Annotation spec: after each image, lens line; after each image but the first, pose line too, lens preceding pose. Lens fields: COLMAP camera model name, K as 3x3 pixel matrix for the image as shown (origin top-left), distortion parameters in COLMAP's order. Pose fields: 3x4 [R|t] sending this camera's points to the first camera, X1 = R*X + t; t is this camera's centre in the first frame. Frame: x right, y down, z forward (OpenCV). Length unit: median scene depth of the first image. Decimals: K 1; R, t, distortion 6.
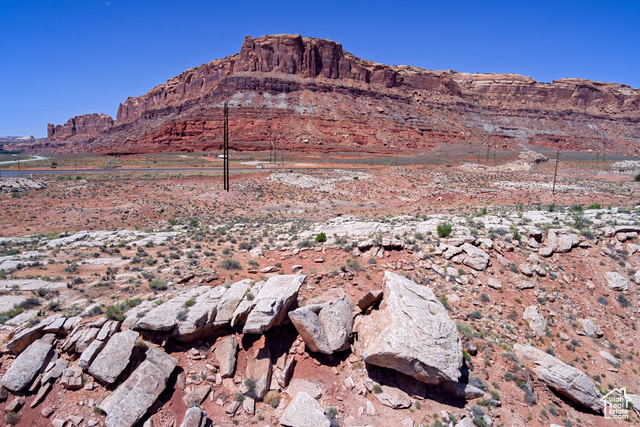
lens RADIAL K [[481.9, 0, 344.7], [0, 481.9, 239.2], [0, 0, 1]] dist [-0.050184, -0.006395]
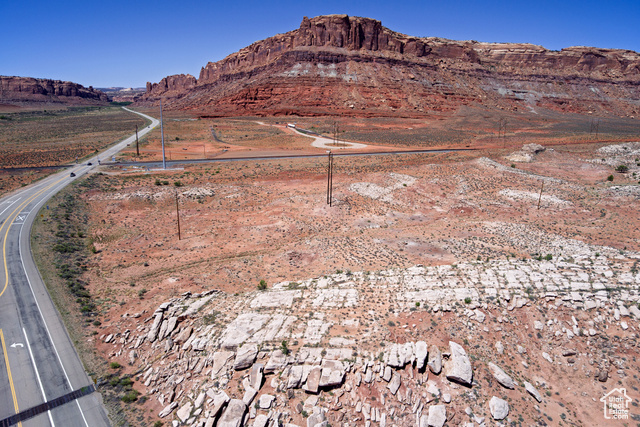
lens RADIAL K [[406.5, 0, 322.0], [0, 406.5, 203.3], [0, 0, 1]] dist [-0.084743, 0.043910]
pose [[0.992294, 0.032322, -0.119615, -0.020983], [-0.020479, 0.994882, 0.098947, -0.048702], [0.122201, -0.095735, 0.987877, -0.074085]]
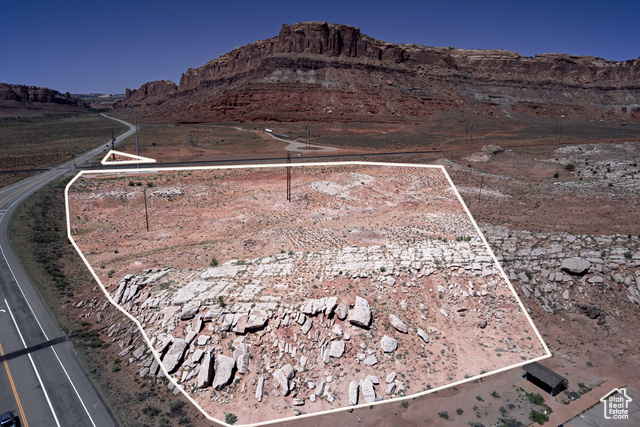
lens RADIAL K [[416.7, 0, 329.8], [0, 416.7, 202.1], [0, 0, 1]] dist [-0.079555, 0.041084]
pose [[0.997041, 0.016935, -0.074983, 0.004760], [-0.011236, 0.997062, 0.075772, -0.043191], [0.076046, -0.074706, 0.994302, -0.106441]]
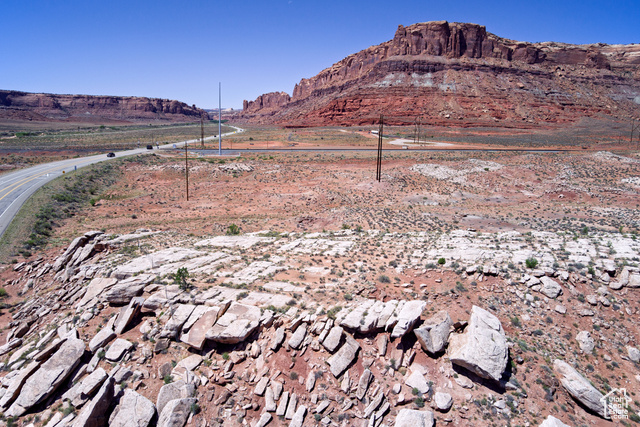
lens RADIAL K [[422.5, 0, 309.0], [0, 422.5, 197.1], [0, 0, 1]] dist [-0.090380, 0.045640]
pose [[0.922793, 0.063350, -0.380052, 0.003599], [-0.059949, 0.997985, 0.020792, -0.013910], [0.380603, 0.003597, 0.924731, -0.026668]]
